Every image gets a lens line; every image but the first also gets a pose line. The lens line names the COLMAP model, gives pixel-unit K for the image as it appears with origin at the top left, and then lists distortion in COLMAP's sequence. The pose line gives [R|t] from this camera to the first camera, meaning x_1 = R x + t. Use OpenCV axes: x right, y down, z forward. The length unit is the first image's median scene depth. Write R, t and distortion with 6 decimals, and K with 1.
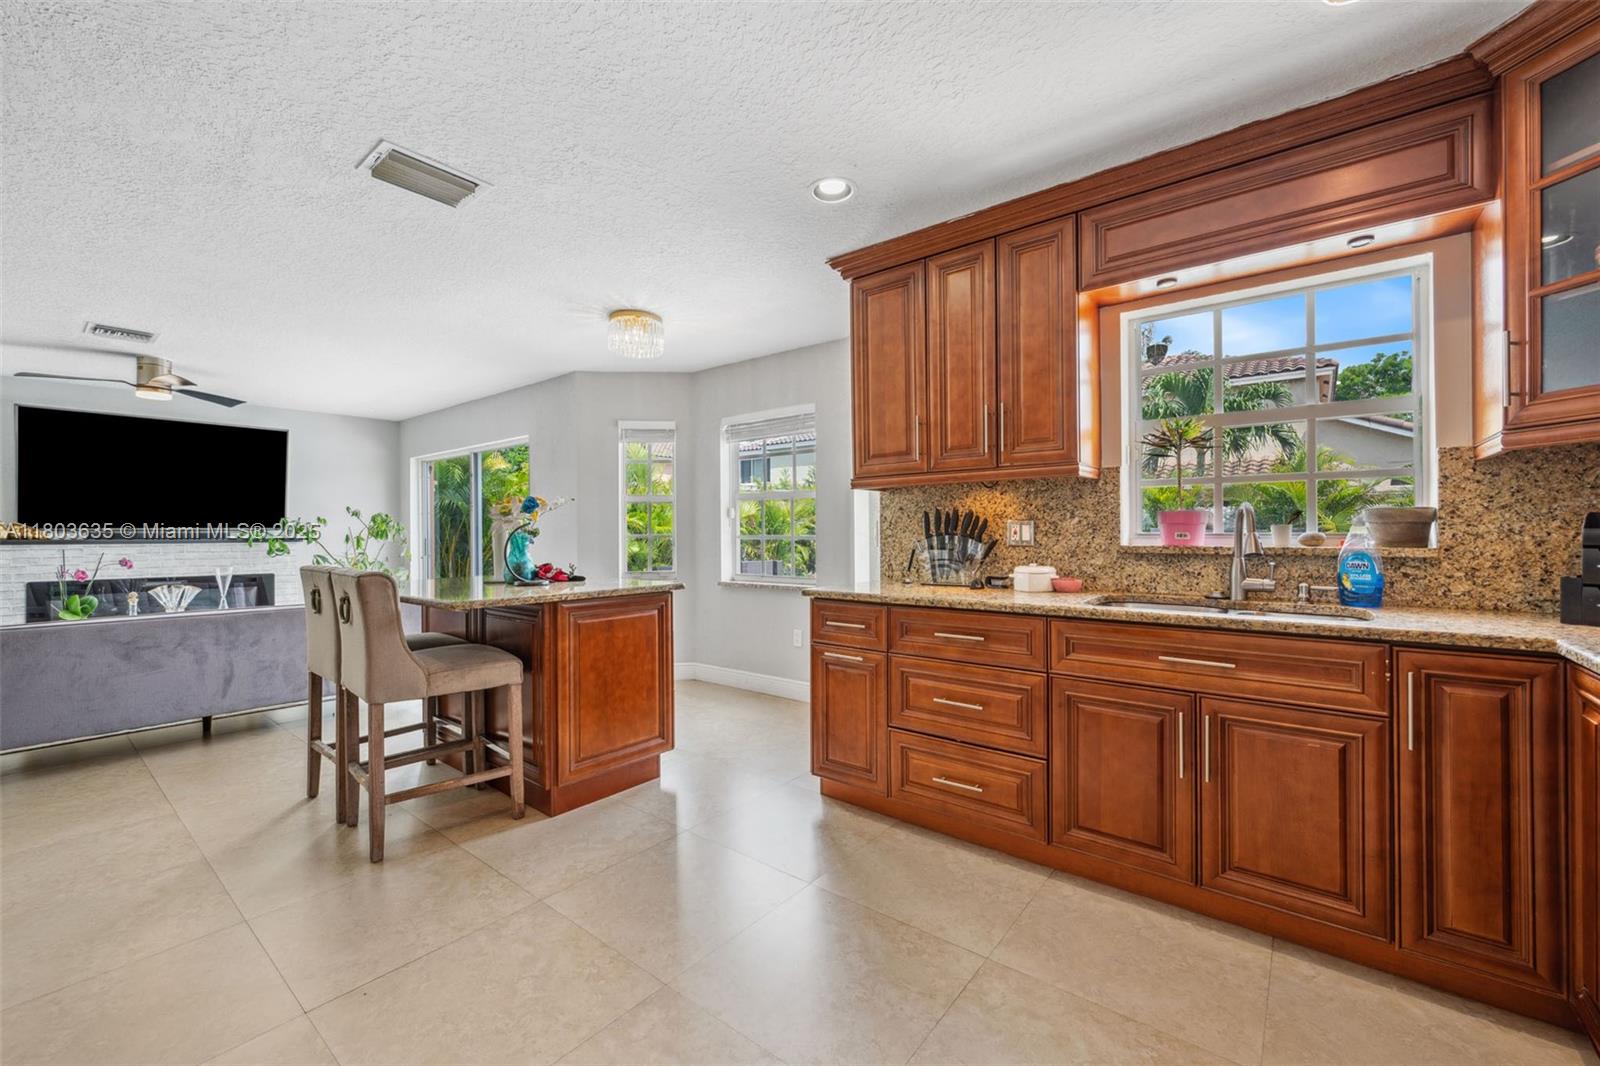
lens RADIAL K [[643.7, 0, 796.7], [0, 643.7, 531.5], [0, 0, 1]] dist [0.000647, -0.000254]
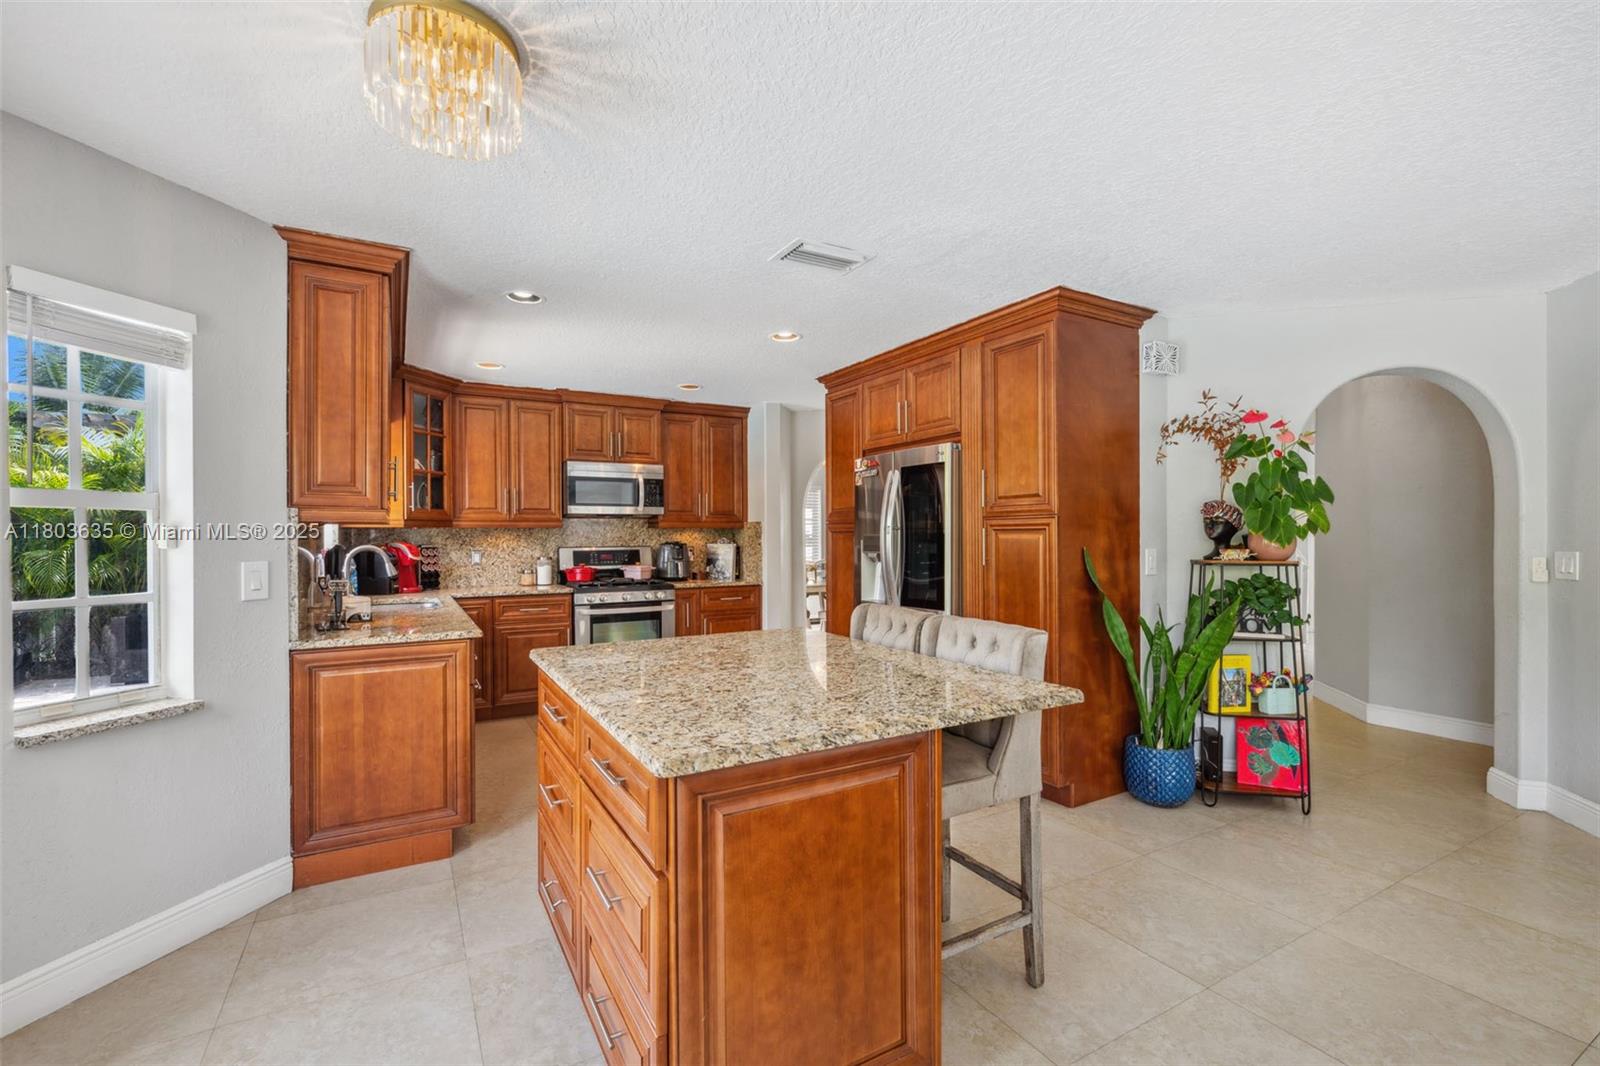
lens RADIAL K [[706.3, 0, 800.2], [0, 706.3, 534.0], [0, 0, 1]] dist [-0.003357, 0.000707]
pose [[-0.929987, 0.009763, 0.367464, -0.846408], [0.009406, 0.999952, -0.002762, -0.047854], [-0.367473, 0.000888, -0.930034, 1.856561]]
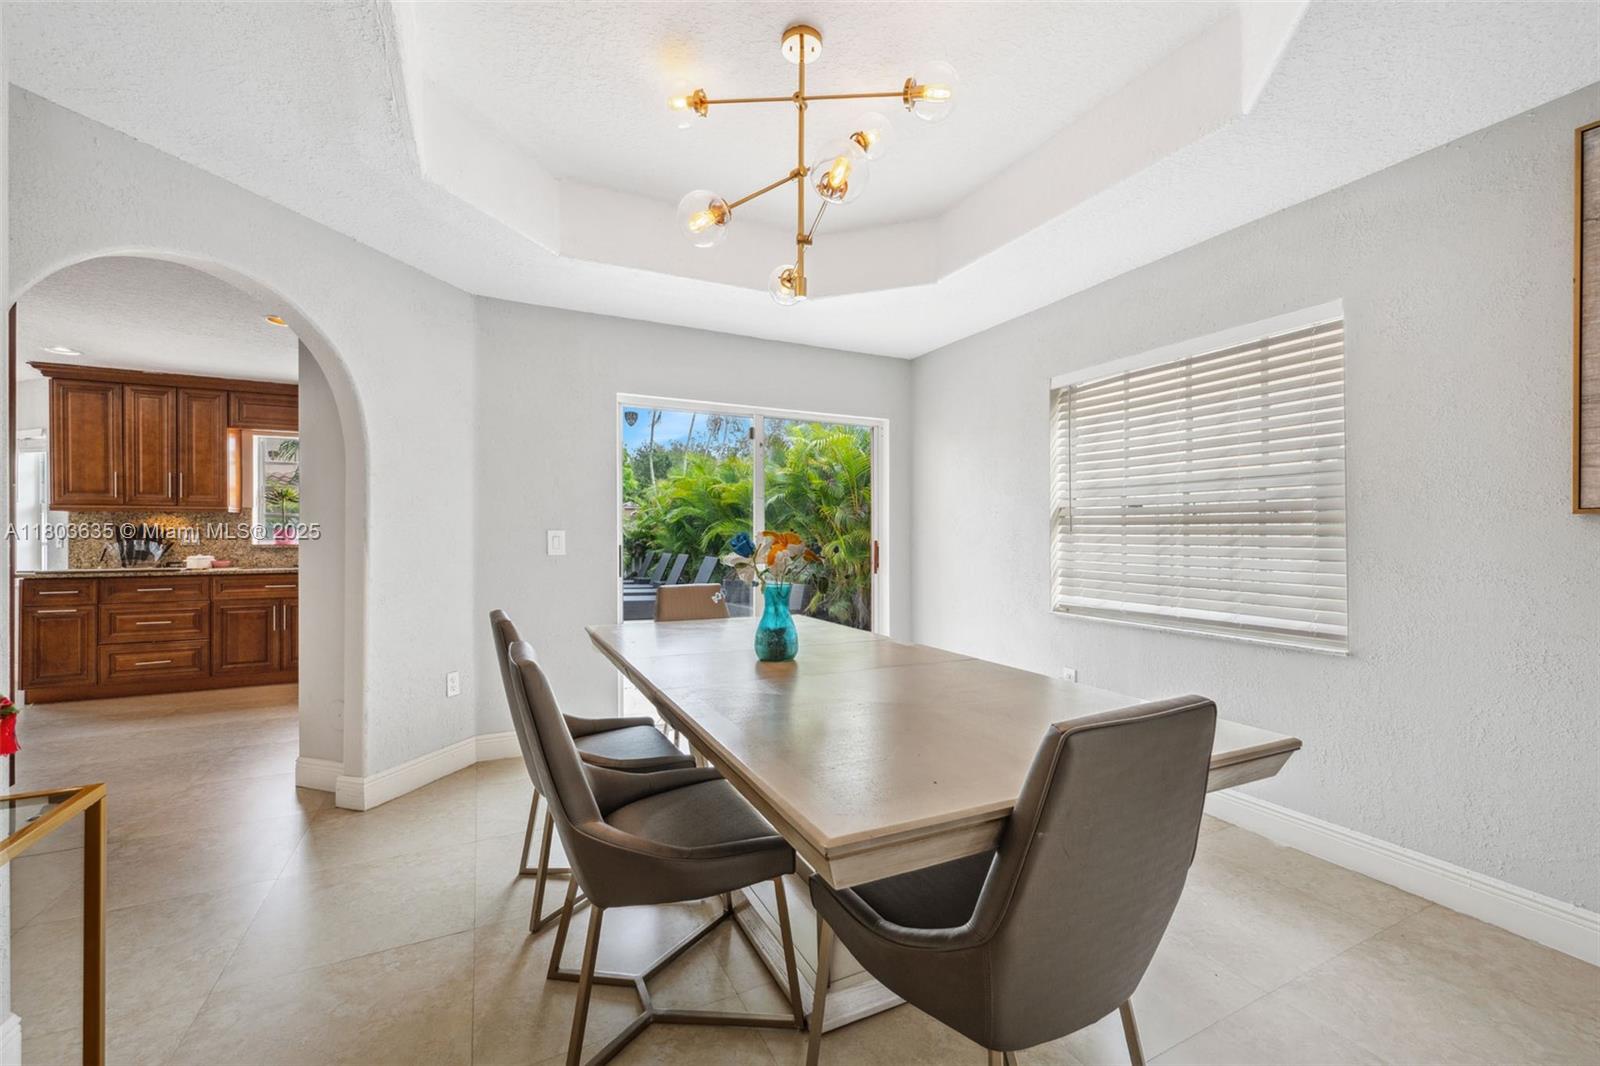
lens RADIAL K [[629.7, 0, 793.8], [0, 629.7, 537.3], [0, 0, 1]] dist [-0.000718, -0.000365]
pose [[0.418462, 0.004254, 0.908224, -0.608902], [-0.001382, 0.999991, -0.004047, 0.003042], [-0.908233, 0.000438, 0.418465, -1.430342]]
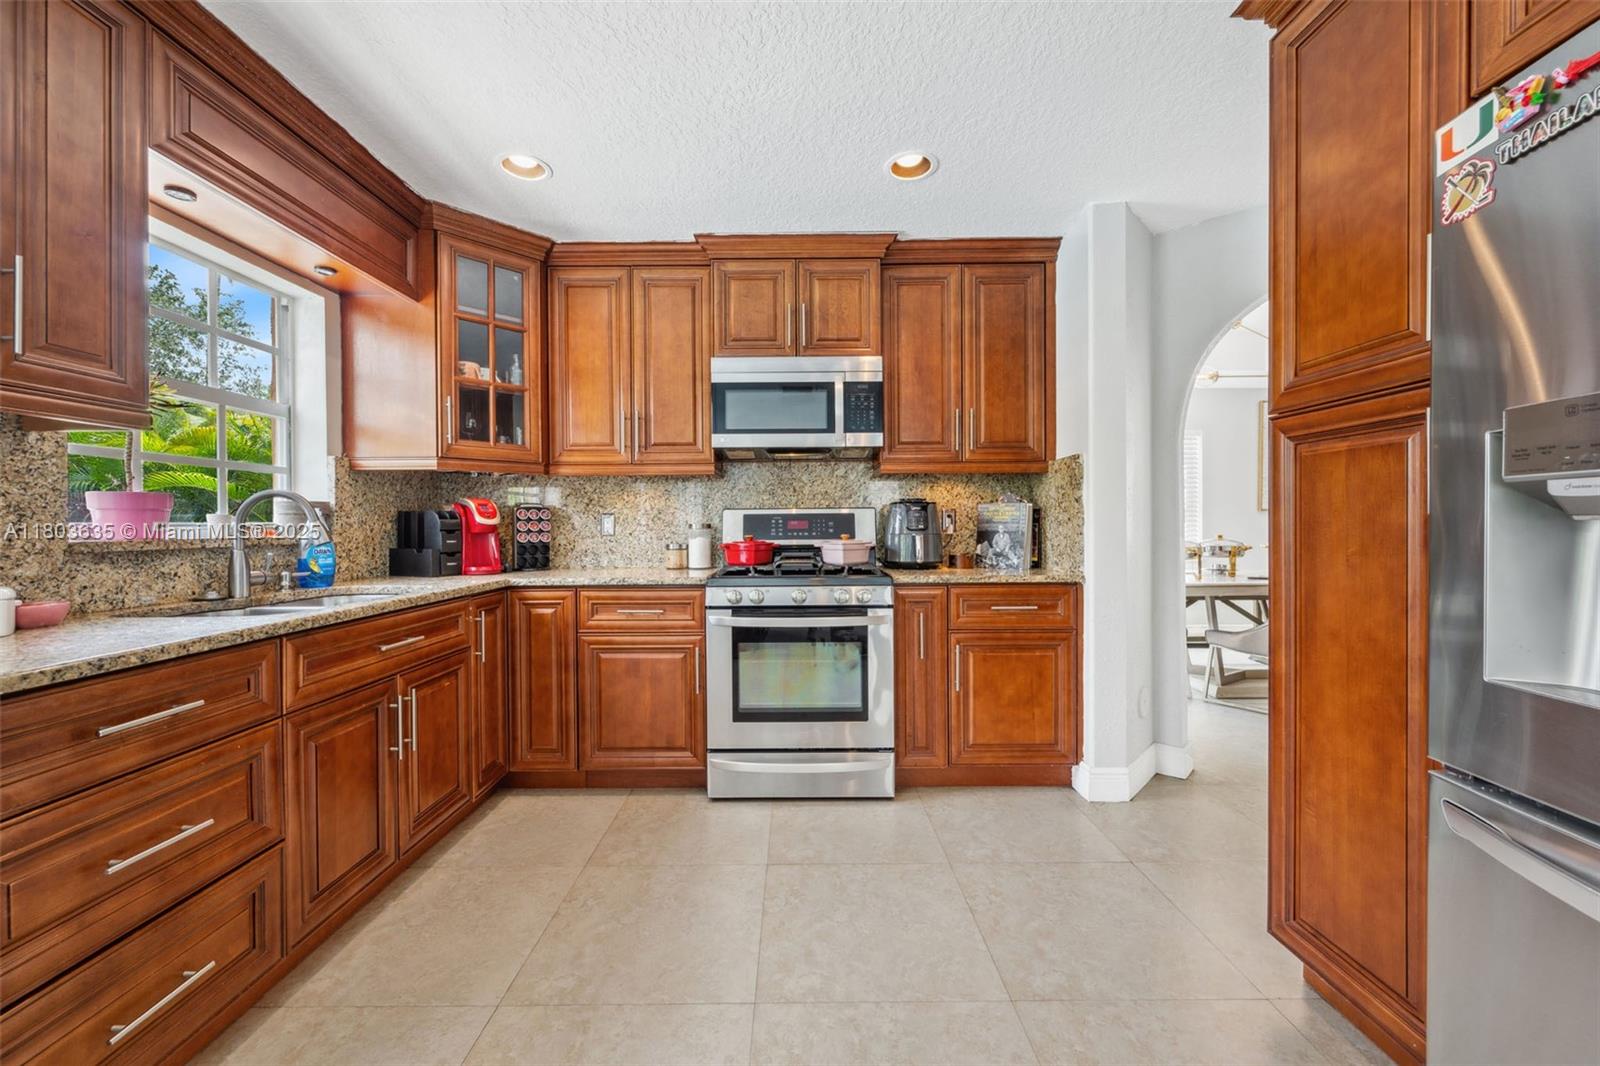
lens RADIAL K [[629.7, 0, 797.9], [0, 629.7, 529.3], [0, 0, 1]] dist [-0.000718, -0.000365]
pose [[-0.622309, 0.003430, 0.782765, -0.404900], [0.010643, 0.999935, 0.004080, 0.013962], [-0.782700, 0.010870, -0.622305, 0.786233]]
